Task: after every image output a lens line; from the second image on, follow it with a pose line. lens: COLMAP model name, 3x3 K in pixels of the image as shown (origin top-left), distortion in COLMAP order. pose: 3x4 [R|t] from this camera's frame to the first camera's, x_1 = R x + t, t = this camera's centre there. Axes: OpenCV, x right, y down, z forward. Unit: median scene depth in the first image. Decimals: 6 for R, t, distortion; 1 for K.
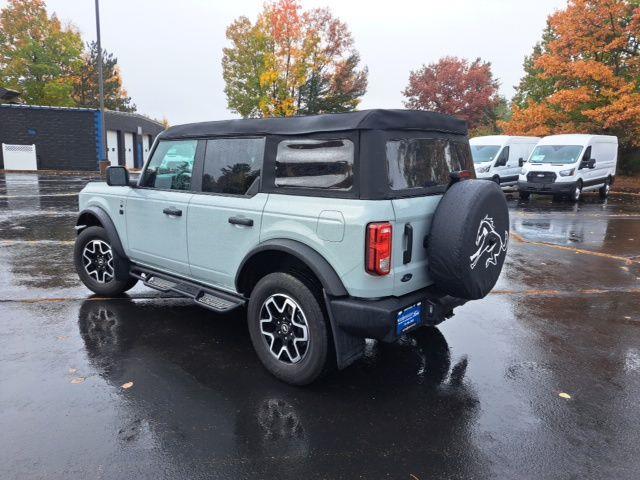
lens RADIAL K [[456.4, 0, 333.0], [0, 456.4, 238.5], [0, 0, 1]] dist [0.068741, -0.003418]
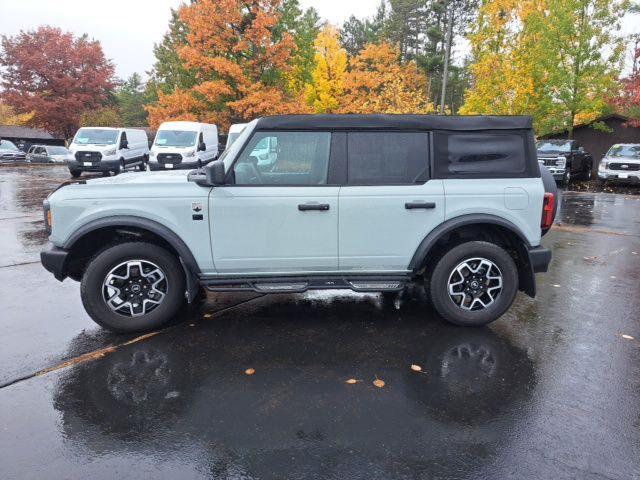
lens RADIAL K [[449.0, 0, 320.0], [0, 449.0, 240.0], [0, 0, 1]] dist [0.030858, -0.032045]
pose [[0.689180, -0.152025, 0.708462, -0.903427], [0.119903, 0.988190, 0.095410, -0.069088], [-0.714600, 0.019192, 0.699270, 0.306136]]
